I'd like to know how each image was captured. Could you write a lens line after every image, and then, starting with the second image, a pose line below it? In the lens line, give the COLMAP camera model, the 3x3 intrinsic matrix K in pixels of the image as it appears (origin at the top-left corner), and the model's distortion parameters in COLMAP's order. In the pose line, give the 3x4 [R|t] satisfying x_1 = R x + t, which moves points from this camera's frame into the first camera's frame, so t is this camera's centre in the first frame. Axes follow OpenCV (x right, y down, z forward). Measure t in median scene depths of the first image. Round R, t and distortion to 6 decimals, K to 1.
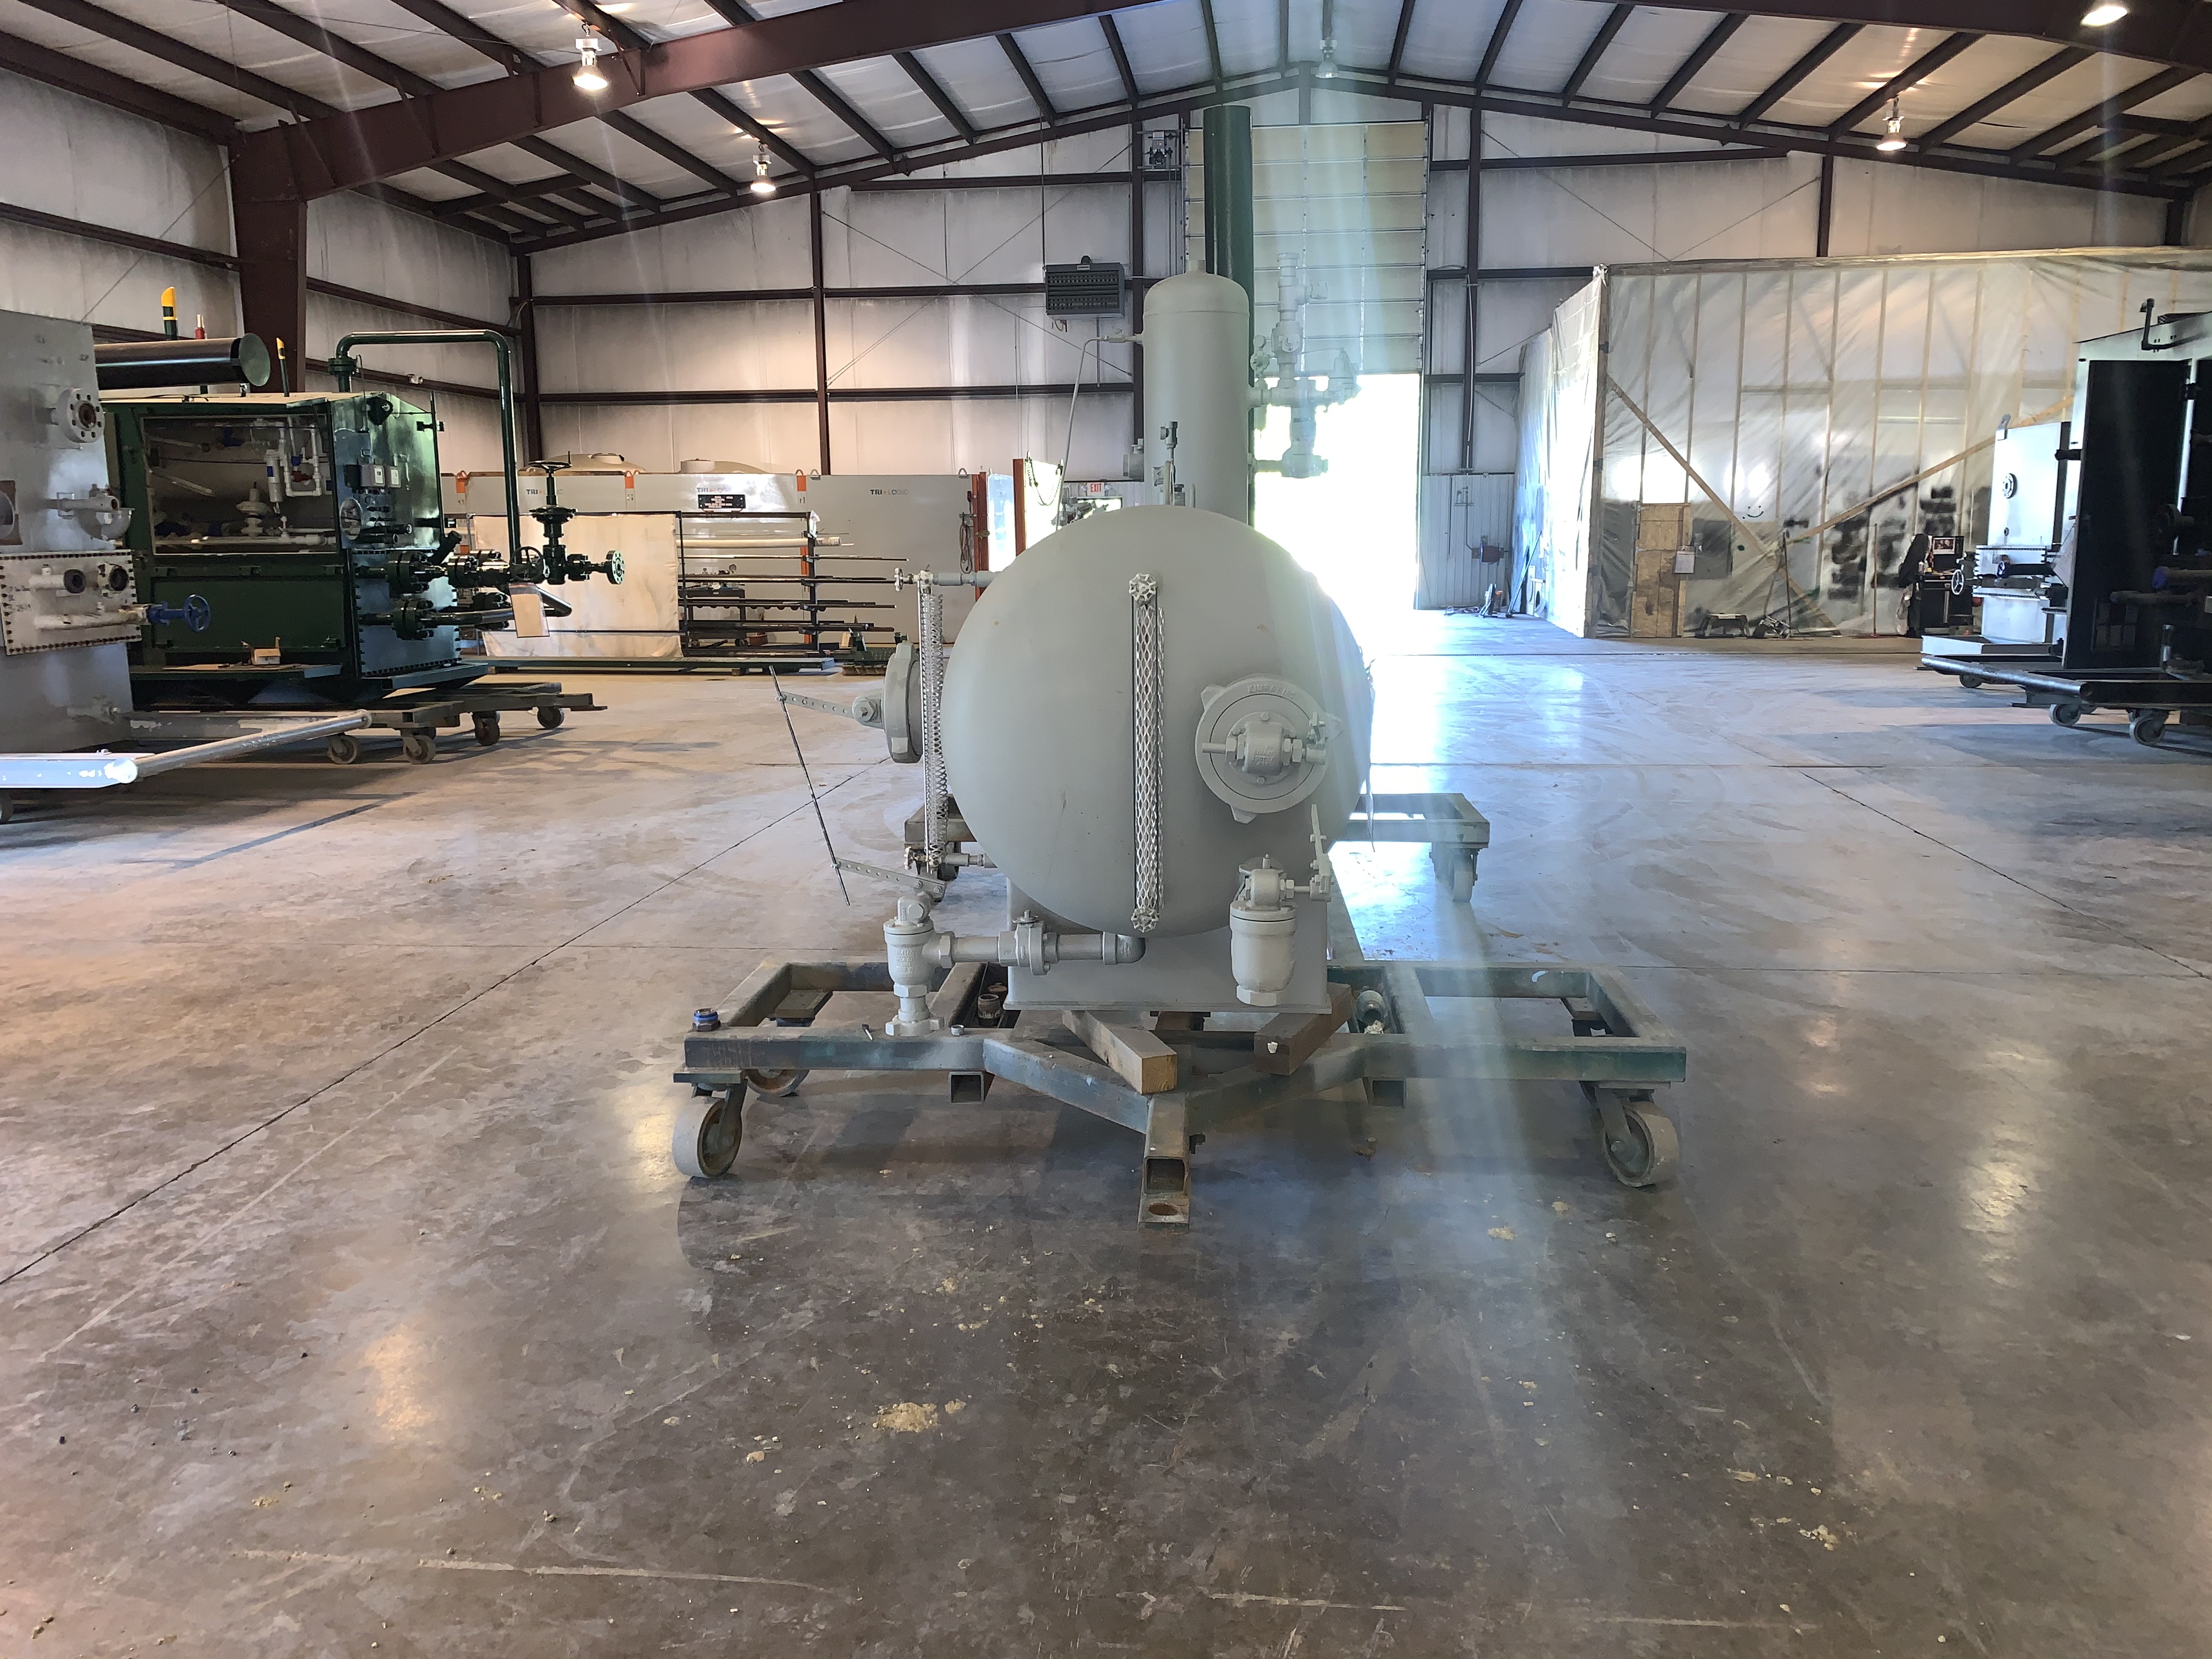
lens RADIAL K [[1685.7, 0, 1108.8], [0, 1685.7, 933.0], [0, 0, 1]] dist [0.029732, -0.023052]
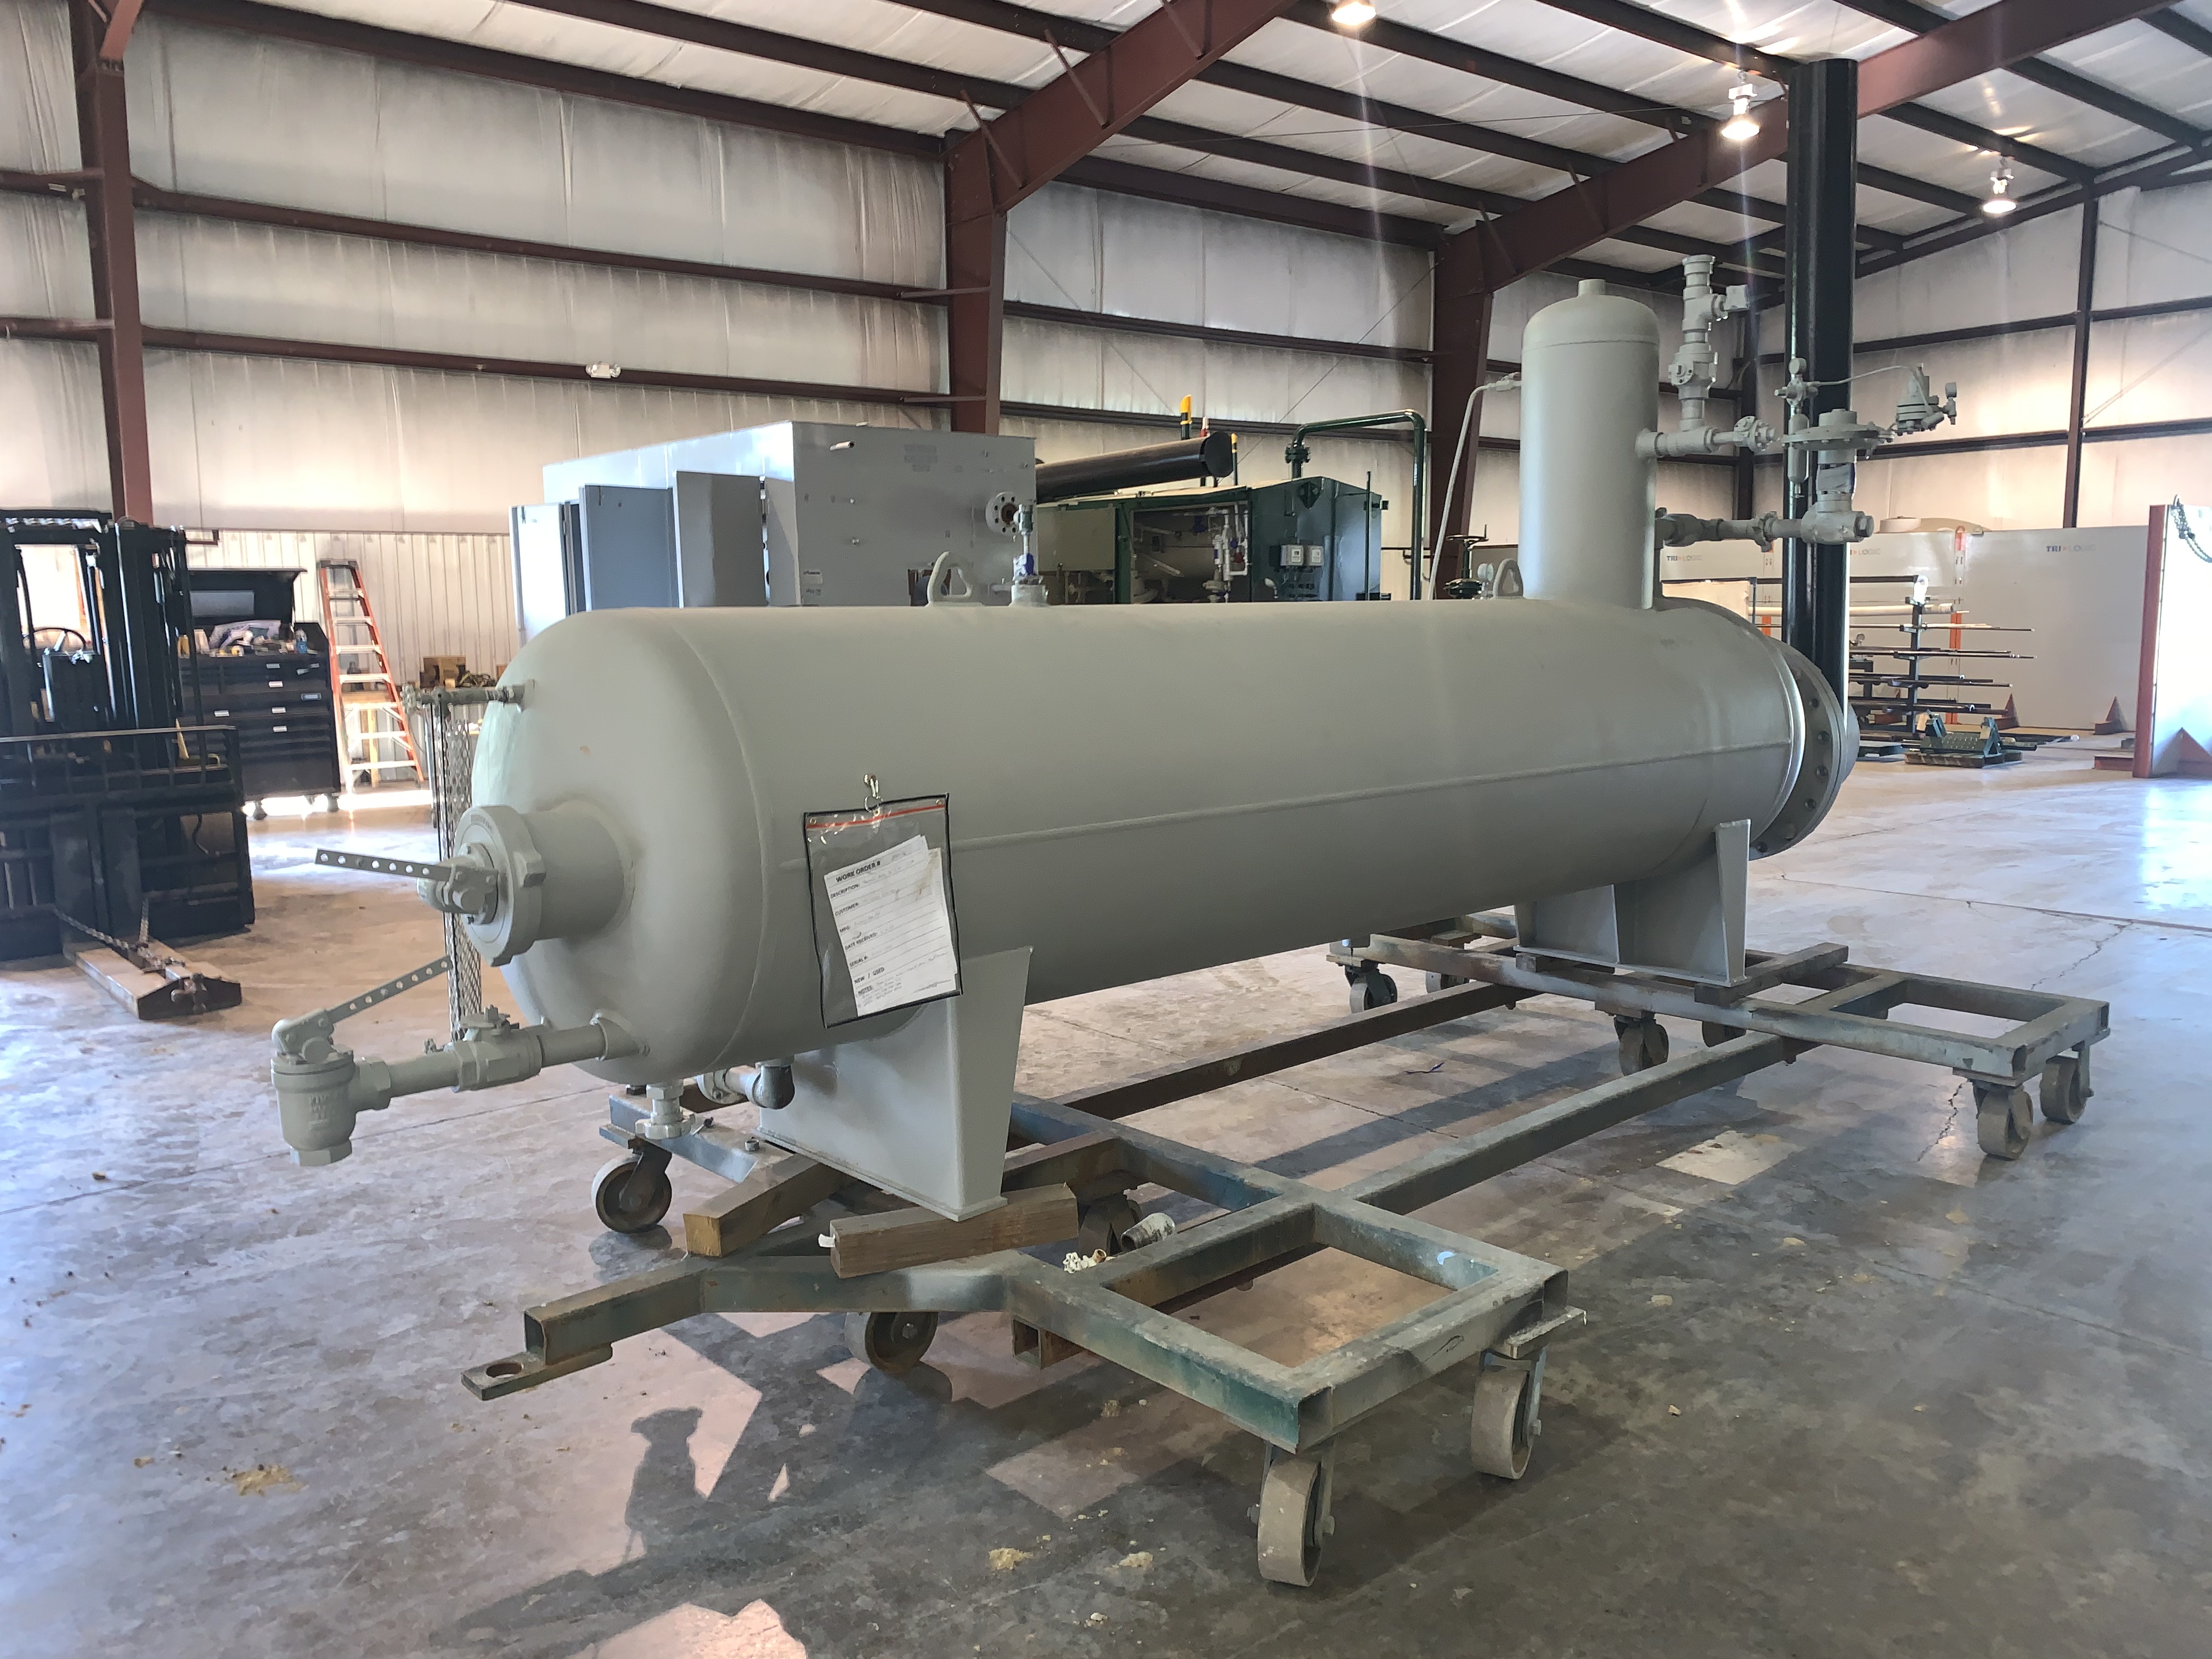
lens RADIAL K [[1685.7, 0, 1137.5], [0, 1685.7, 970.9], [0, 0, 1]] dist [0.029732, -0.023052]
pose [[0.722220, 0.151201, -0.674934, 0.154294], [-0.158467, 0.986029, 0.051324, -0.027600], [0.673265, 0.069888, 0.736091, 0.091853]]
